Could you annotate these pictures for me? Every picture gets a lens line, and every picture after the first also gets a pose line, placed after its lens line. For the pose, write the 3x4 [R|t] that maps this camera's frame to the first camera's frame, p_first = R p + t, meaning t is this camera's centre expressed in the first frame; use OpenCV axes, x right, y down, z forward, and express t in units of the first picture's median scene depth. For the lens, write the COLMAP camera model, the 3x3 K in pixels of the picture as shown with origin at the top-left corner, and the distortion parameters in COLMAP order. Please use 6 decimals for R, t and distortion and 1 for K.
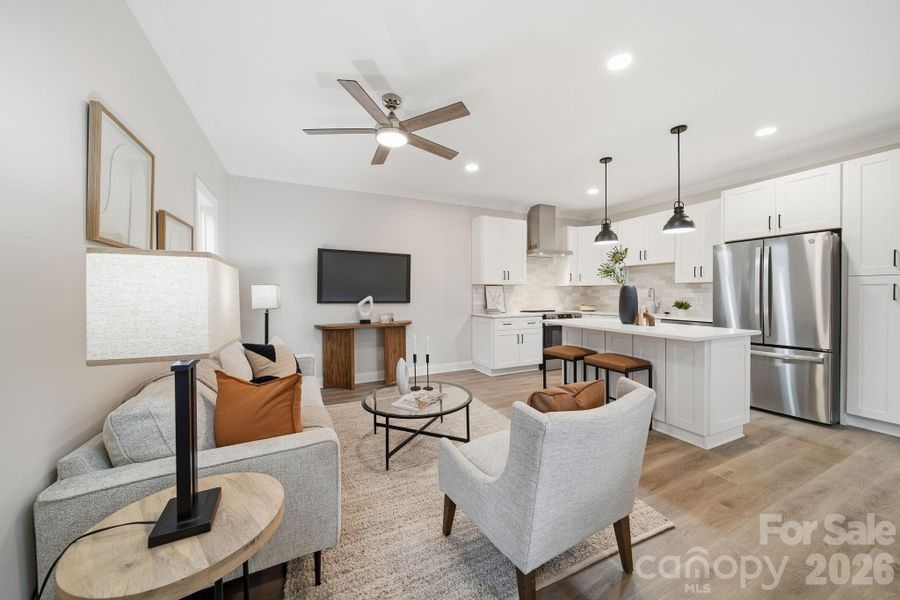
lens RADIAL K [[322.2, 0, 446.3], [0, 322.2, 298.1], [0, 0, 1]] dist [0.000101, -0.000346]
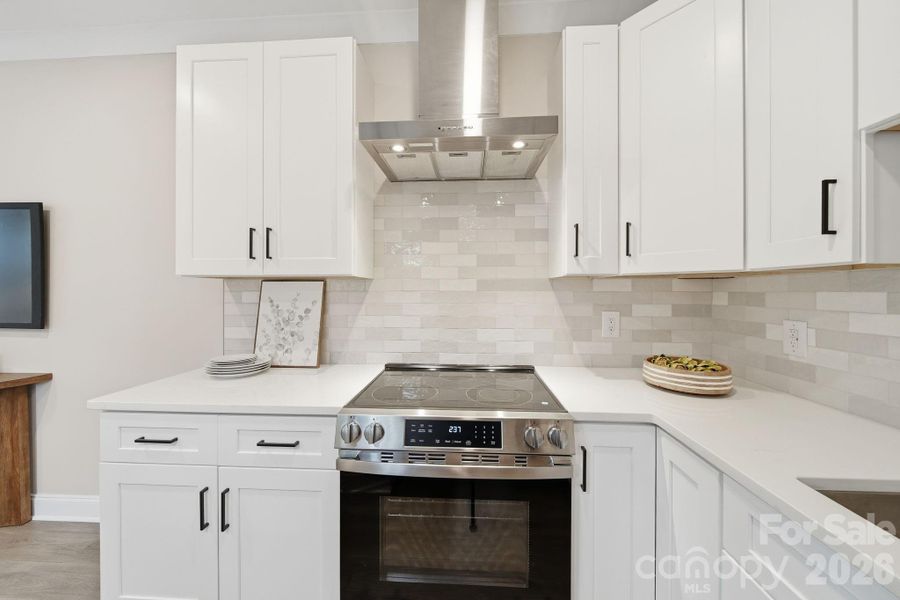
lens RADIAL K [[322.2, 0, 449.0], [0, 322.2, 290.3], [0, 0, 1]] dist [0.000101, -0.000346]
pose [[0.880372, 0.004167, -0.474266, 0.520688], [-0.006719, 0.999971, -0.003686, -0.033512], [0.474237, 0.006432, 0.880374, 0.934447]]
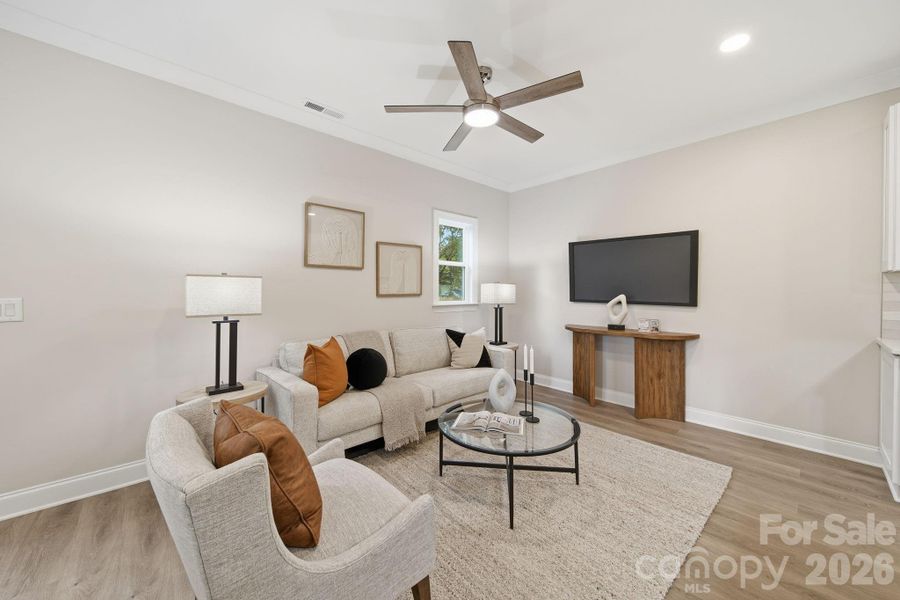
lens RADIAL K [[322.2, 0, 448.5], [0, 322.2, 293.3], [0, 0, 1]] dist [0.000101, -0.000346]
pose [[0.299251, 0.013377, -0.954081, 0.364083], [-0.014066, 0.999855, 0.009607, -0.010802], [0.954071, 0.010546, 0.299395, 0.364504]]
